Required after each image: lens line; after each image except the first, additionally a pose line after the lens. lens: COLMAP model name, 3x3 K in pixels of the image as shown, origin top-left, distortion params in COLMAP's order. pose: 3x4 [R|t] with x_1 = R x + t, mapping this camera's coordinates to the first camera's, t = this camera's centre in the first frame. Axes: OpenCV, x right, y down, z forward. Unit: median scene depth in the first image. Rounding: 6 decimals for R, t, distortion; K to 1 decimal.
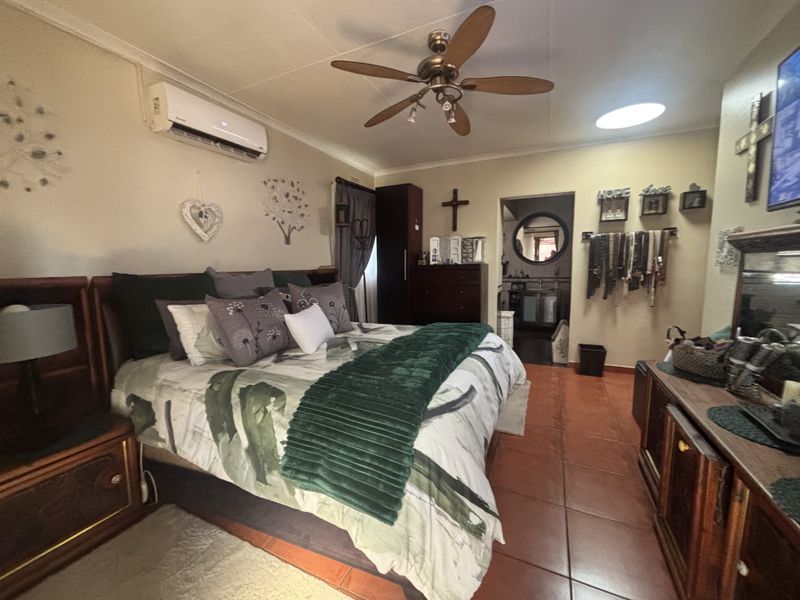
lens RADIAL K [[319.9, 0, 399.5], [0, 319.9, 298.4], [0, 0, 1]] dist [0.000878, -0.000360]
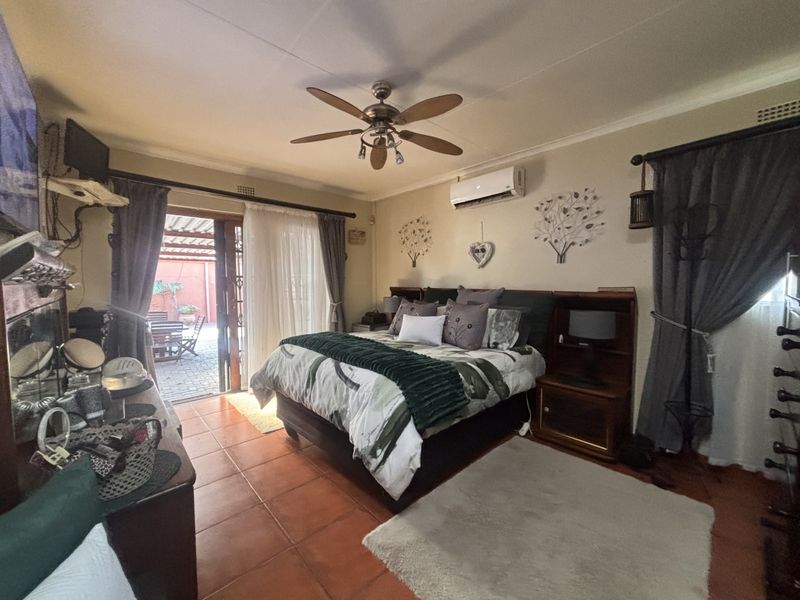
lens RADIAL K [[319.9, 0, 400.3], [0, 319.9, 296.8], [0, 0, 1]] dist [0.000878, -0.000360]
pose [[-0.360038, 0.065535, -0.930633, 0.715202], [-0.088381, 0.990647, 0.103953, -0.128088], [0.928742, 0.119678, -0.350879, 0.916303]]
